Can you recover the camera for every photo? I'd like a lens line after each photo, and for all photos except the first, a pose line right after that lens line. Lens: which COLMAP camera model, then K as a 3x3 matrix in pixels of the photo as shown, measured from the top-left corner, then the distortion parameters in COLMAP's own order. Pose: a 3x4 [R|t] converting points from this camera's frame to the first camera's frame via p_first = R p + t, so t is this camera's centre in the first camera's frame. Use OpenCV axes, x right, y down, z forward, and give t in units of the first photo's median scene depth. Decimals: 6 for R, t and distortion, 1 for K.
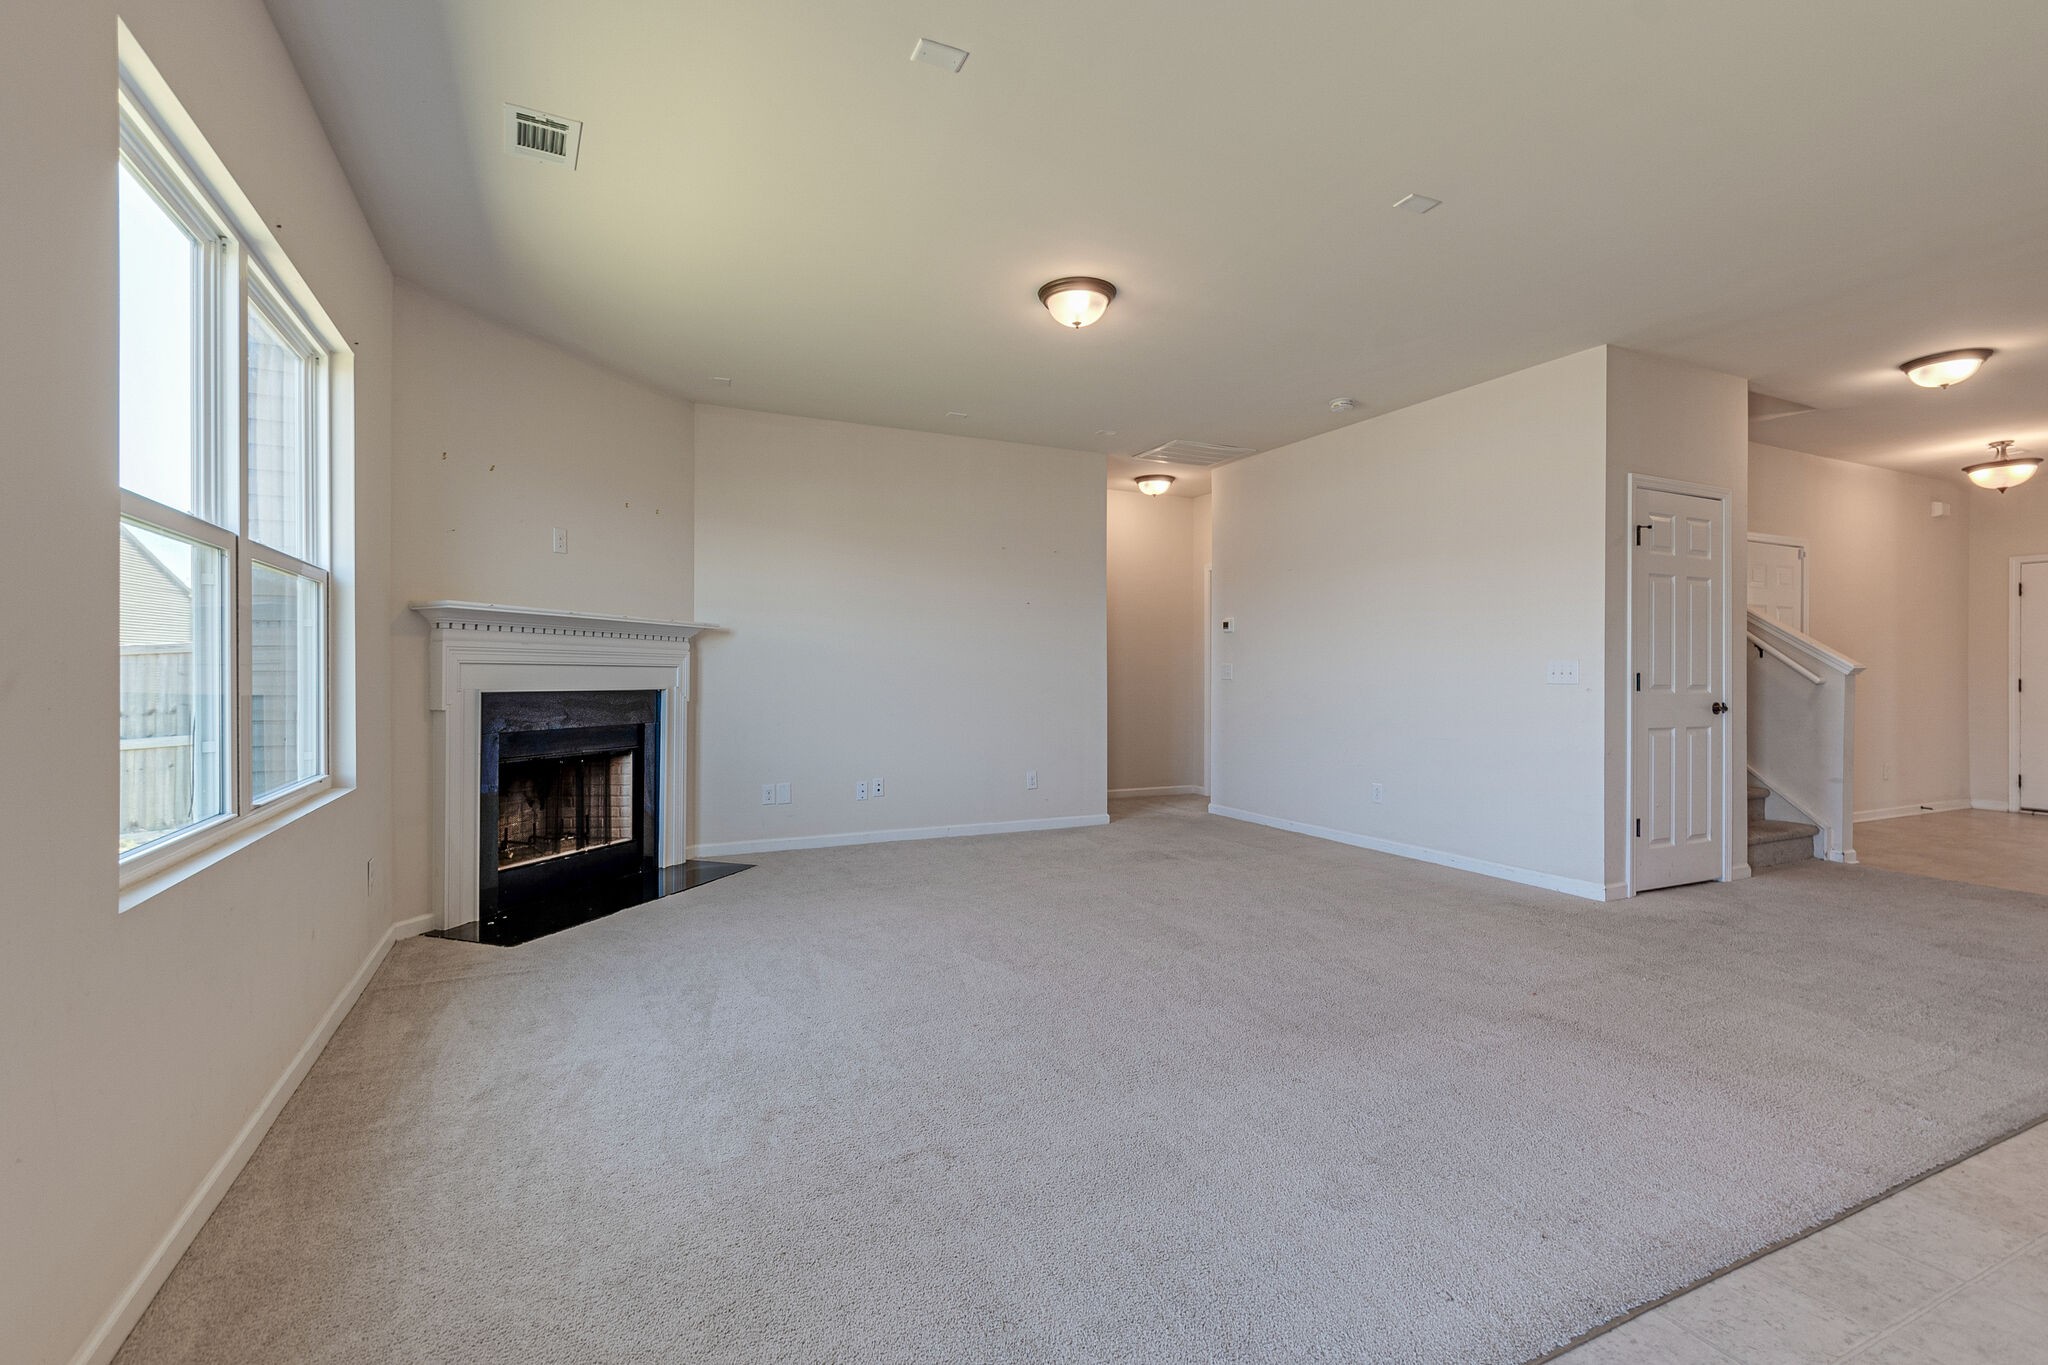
lens RADIAL K [[917.0, 0, 1017.9], [0, 917.0, 669.0], [0, 0, 1]] dist [-0.000509, -0.001061]
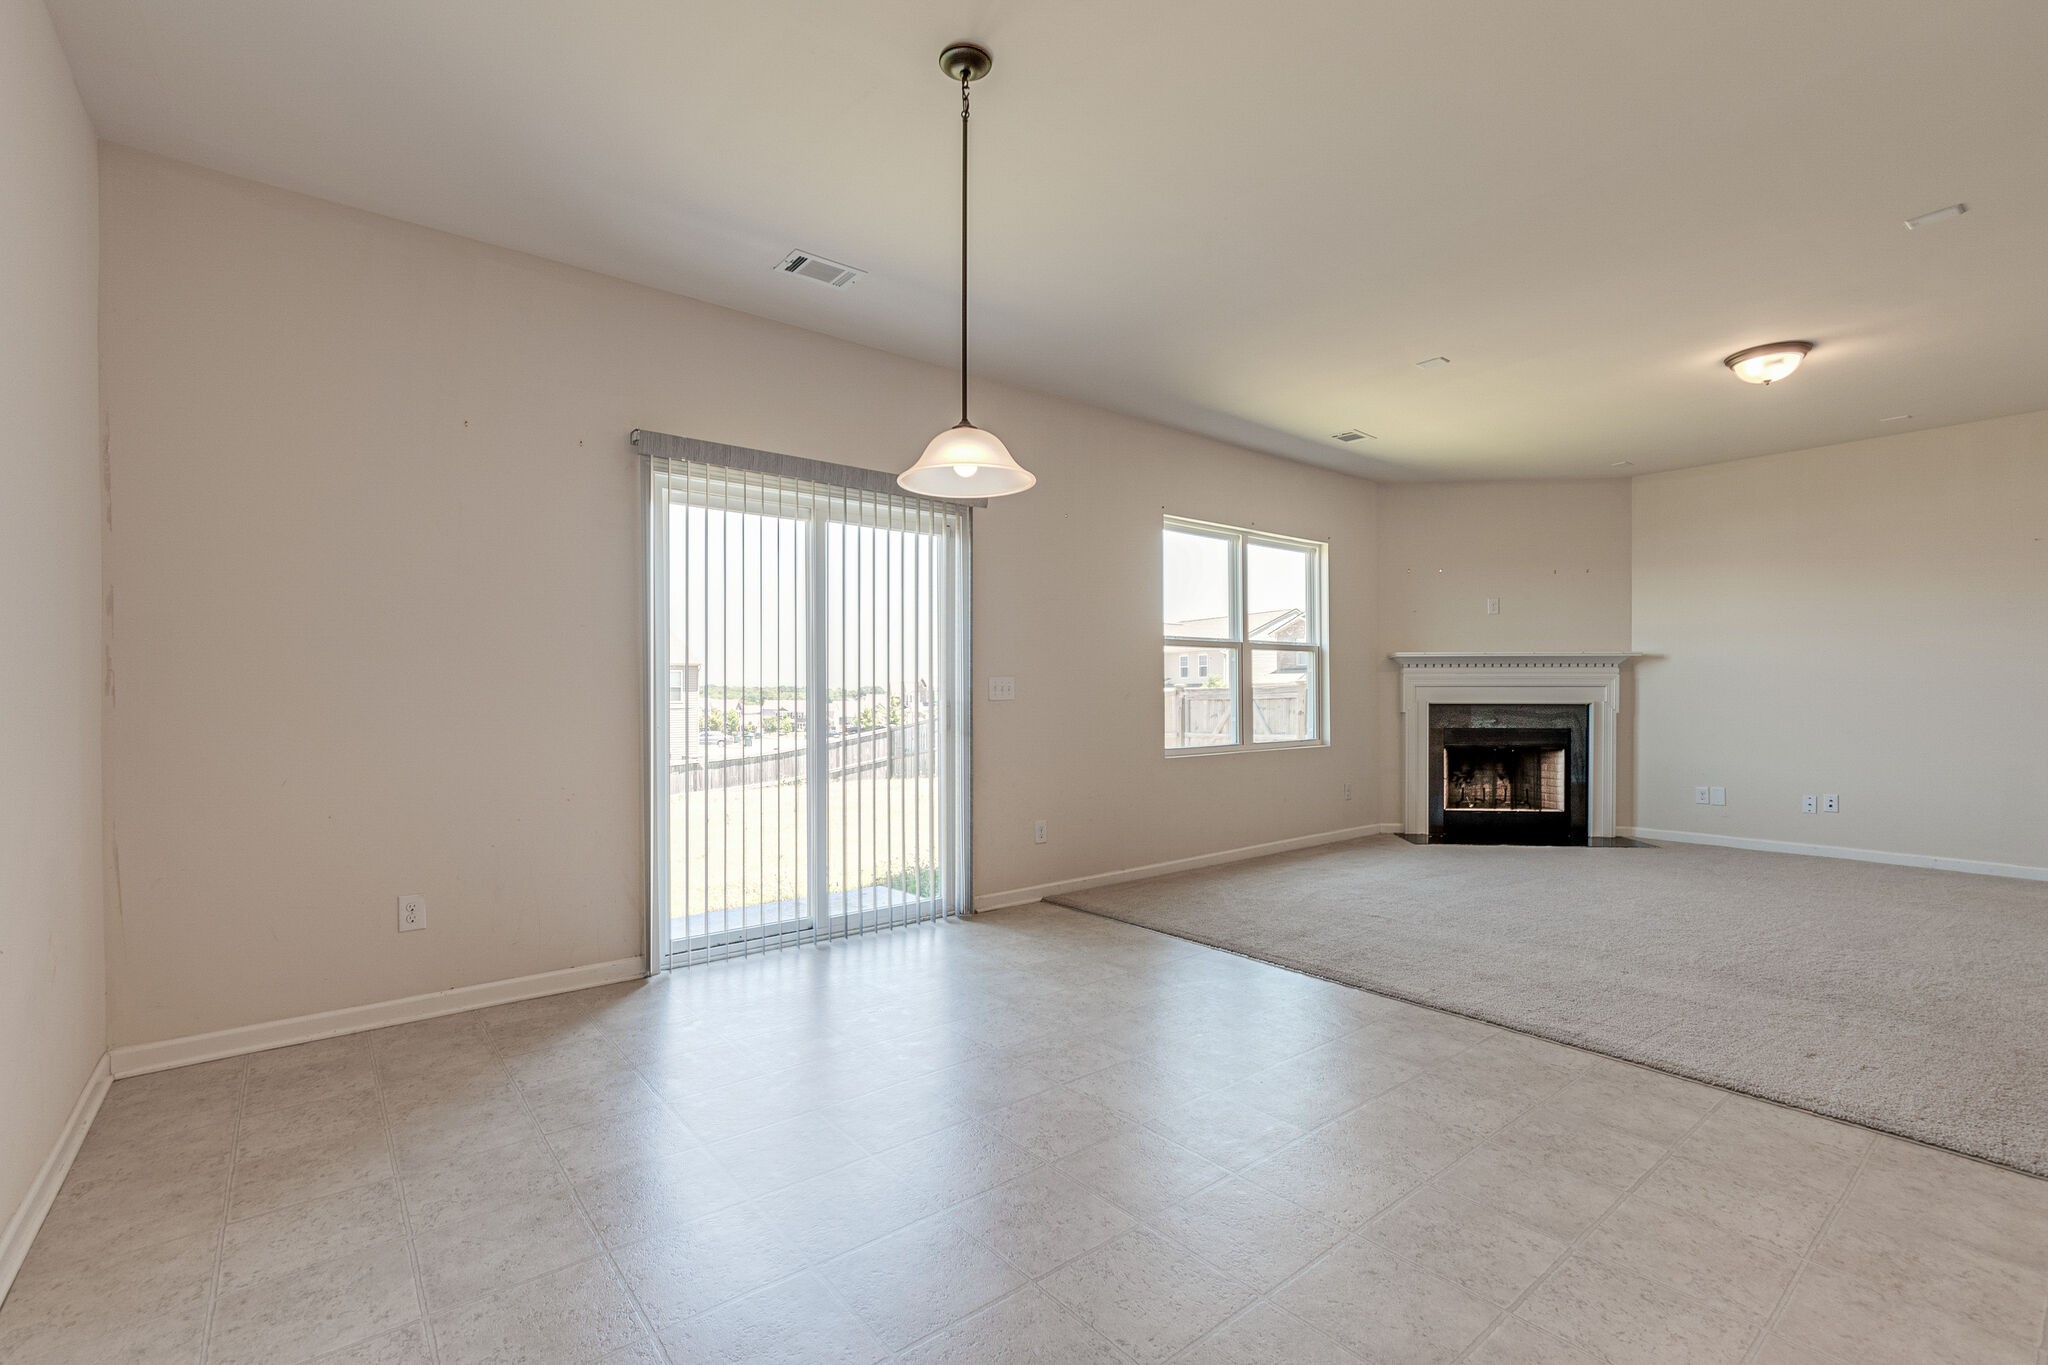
lens RADIAL K [[898.2, 0, 1015.1], [0, 898.2, 692.2], [0, 0, 1]] dist [-0.007940, -0.000699]
pose [[0.233368, -0.003675, -0.972381, 0.727726], [0.009021, 0.999958, -0.001615, 0.000015], [0.972347, -0.008395, 0.233392, -0.129587]]
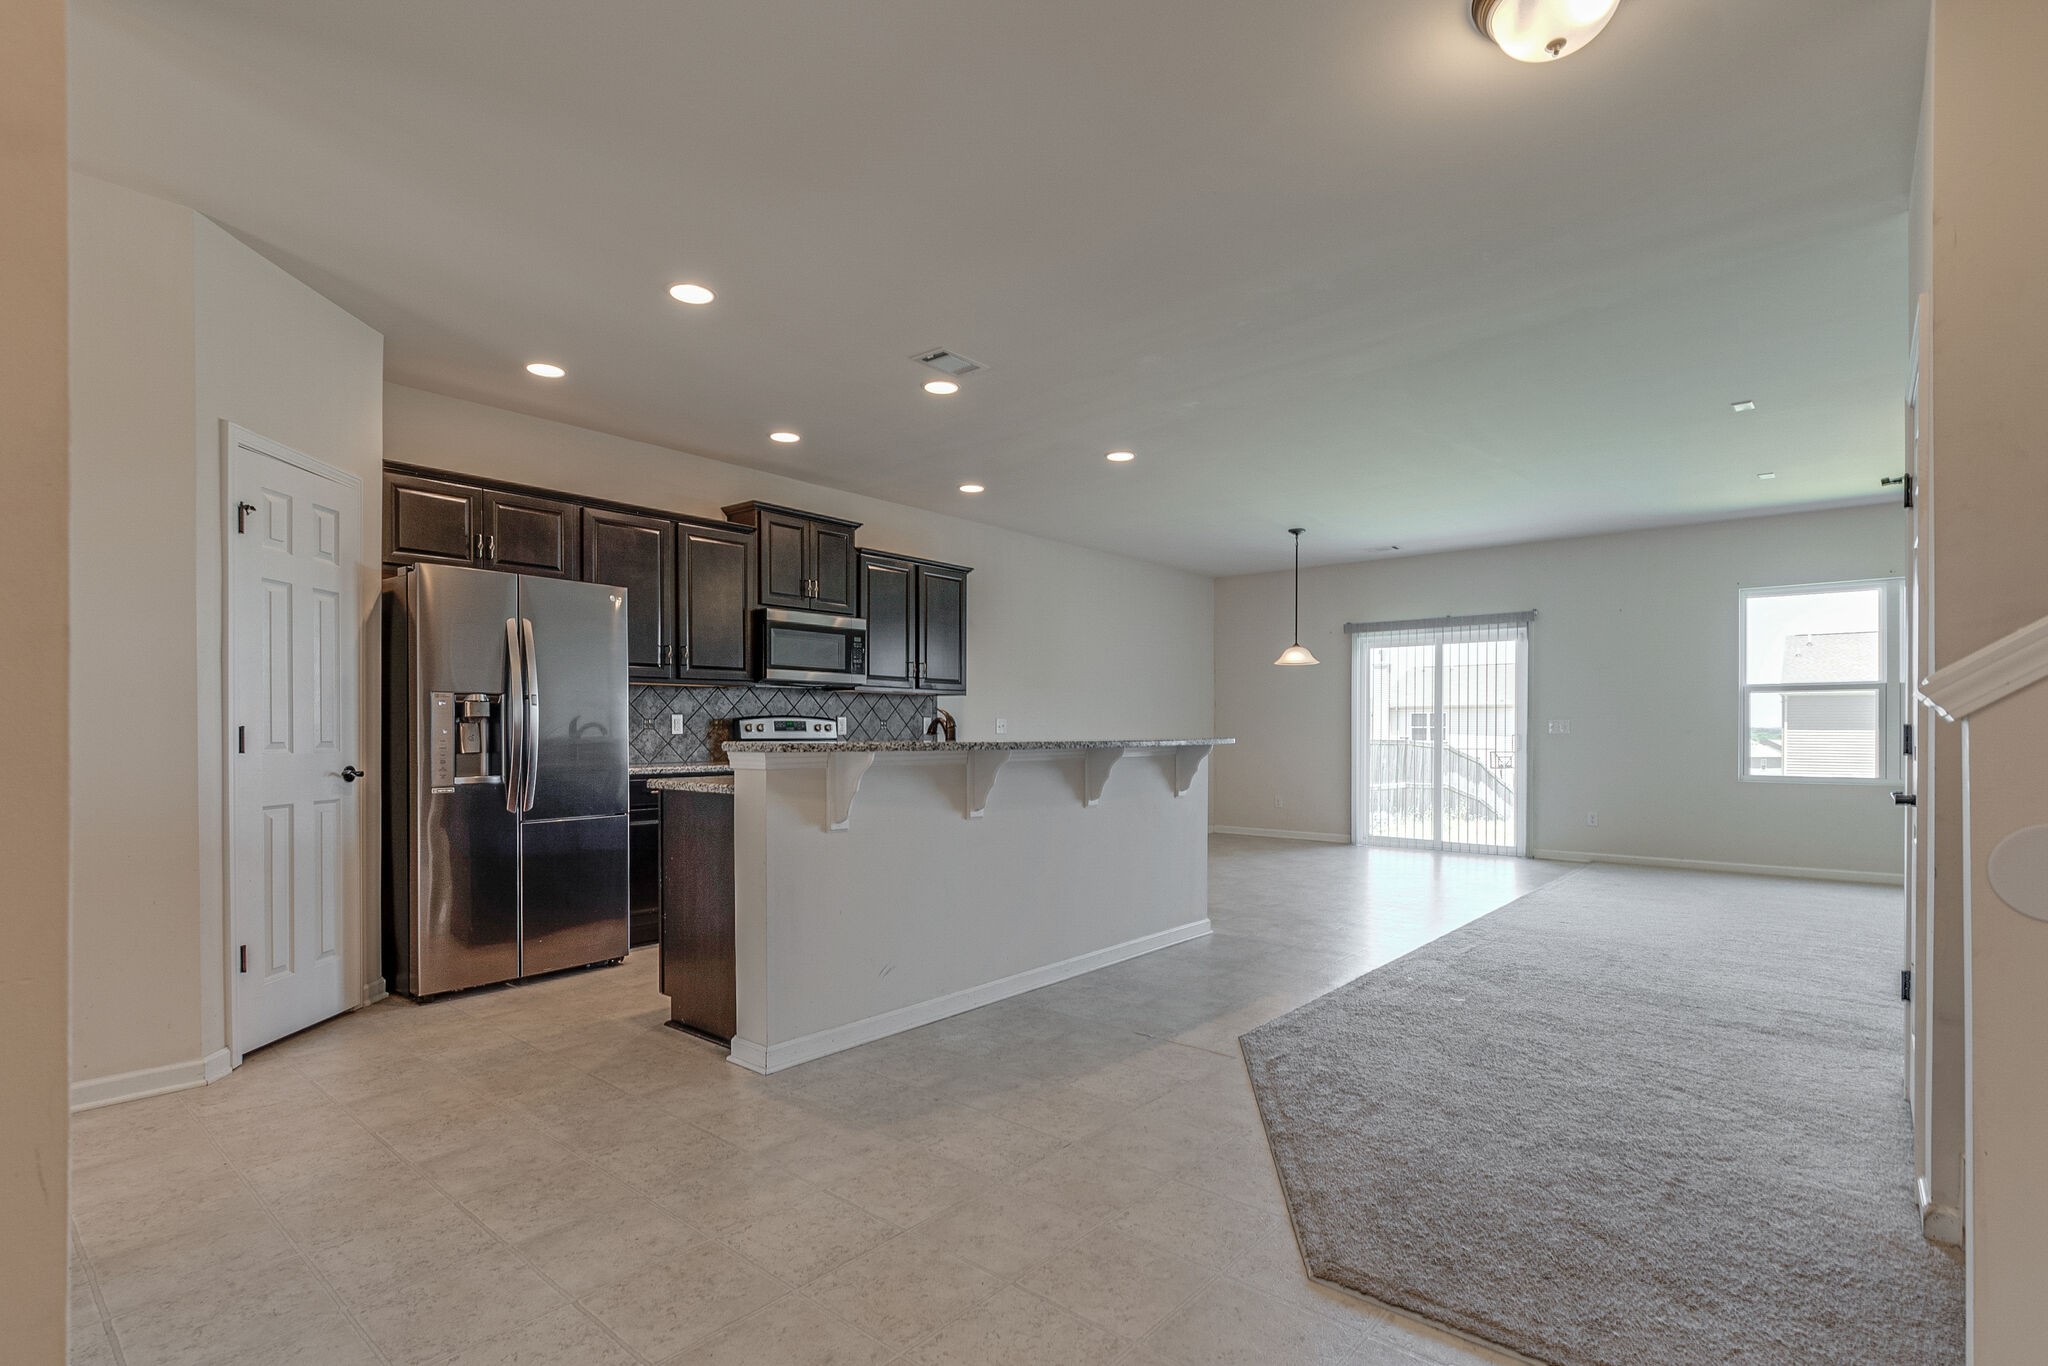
lens RADIAL K [[974.8, 0, 1013.3], [0, 974.8, 734.2], [0, 0, 1]] dist [-0.002740, -0.002672]
pose [[-0.913371, -0.000650, -0.407128, 1.360311], [-0.000316, 1.000000, -0.000888, 0.009468], [0.407129, -0.000682, -0.913371, 1.246058]]
